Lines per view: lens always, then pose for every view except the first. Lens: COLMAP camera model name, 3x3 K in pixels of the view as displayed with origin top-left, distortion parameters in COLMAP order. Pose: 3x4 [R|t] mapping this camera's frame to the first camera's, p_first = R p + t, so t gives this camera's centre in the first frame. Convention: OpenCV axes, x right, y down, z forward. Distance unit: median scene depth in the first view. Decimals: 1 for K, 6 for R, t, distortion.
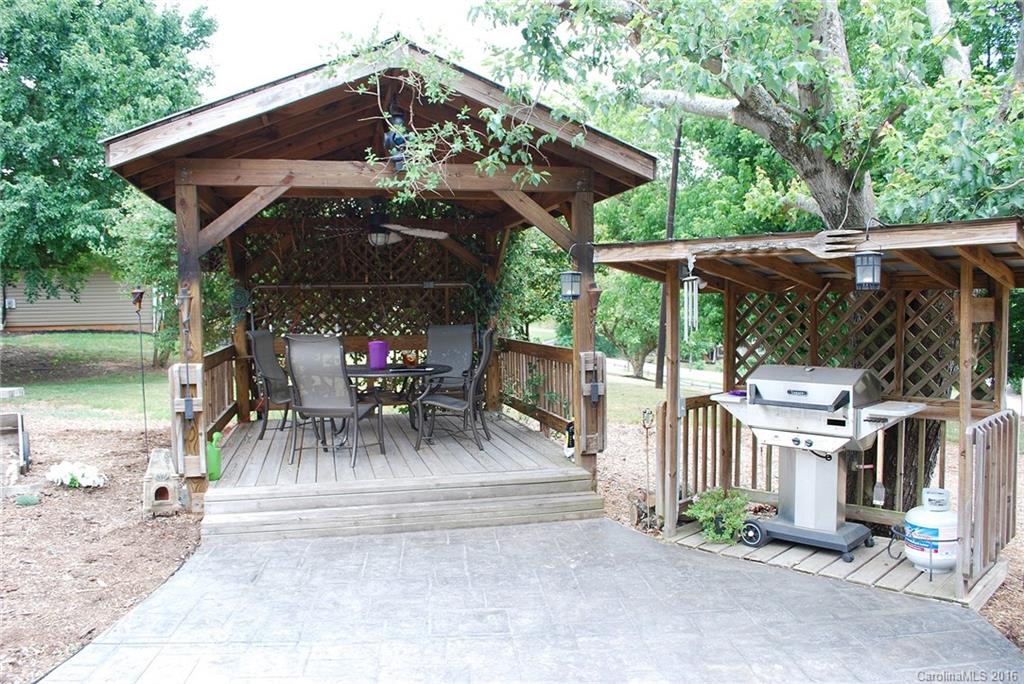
lens RADIAL K [[812.3, 0, 511.3], [0, 812.3, 340.4], [0, 0, 1]] dist [-0.079620, 0.005726]
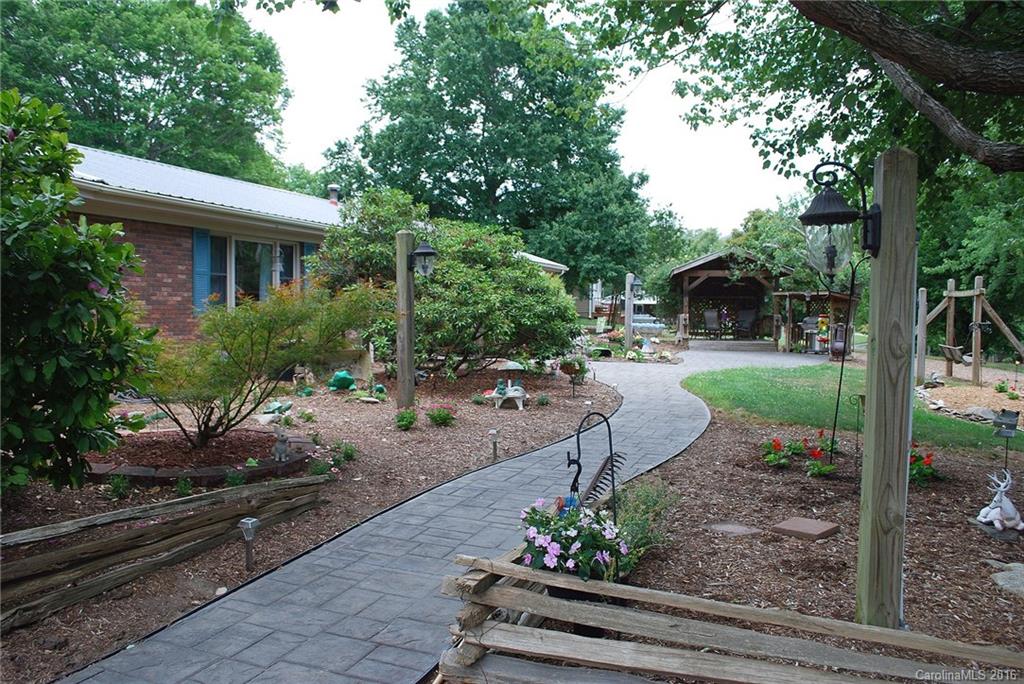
lens RADIAL K [[812.3, 0, 512.1], [0, 812.3, 341.6], [0, 0, 1]] dist [-0.079620, 0.005726]
pose [[0.922470, 0.032964, -0.384660, 0.288607], [-0.032639, 0.999440, 0.007376, 0.108829], [0.384688, 0.005751, 0.923029, -2.219755]]
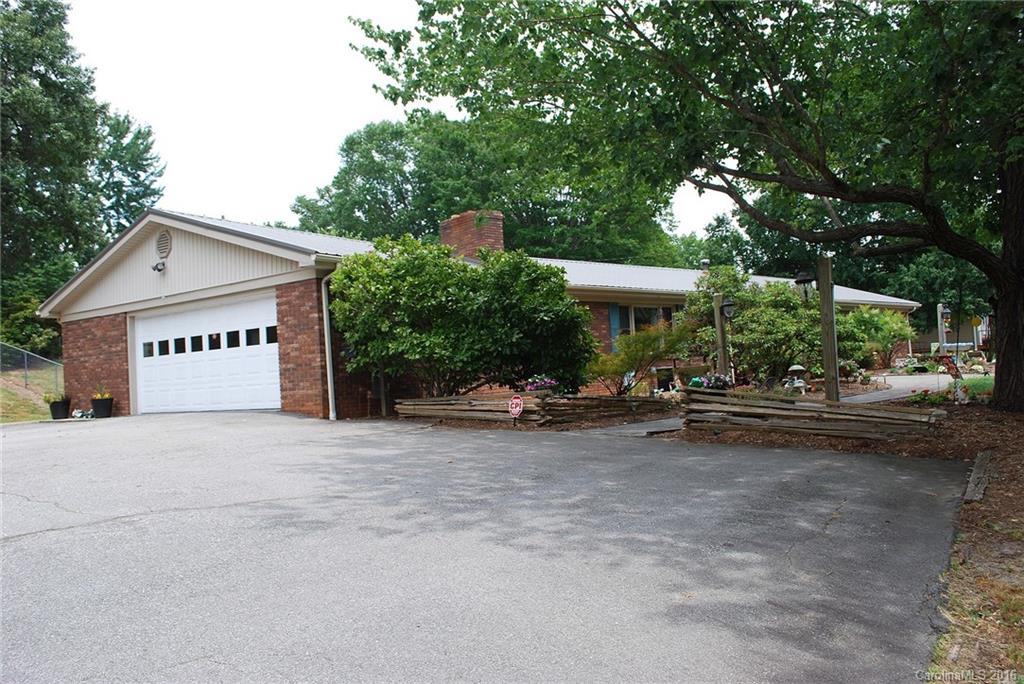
lens RADIAL K [[812.3, 0, 513.3], [0, 812.3, 341.3], [0, 0, 1]] dist [-0.079620, 0.005726]
pose [[0.626423, -0.059212, -0.777231, 0.882265], [0.016654, 0.997900, -0.062600, 0.195121], [0.779306, 0.026270, 0.626093, -2.832756]]
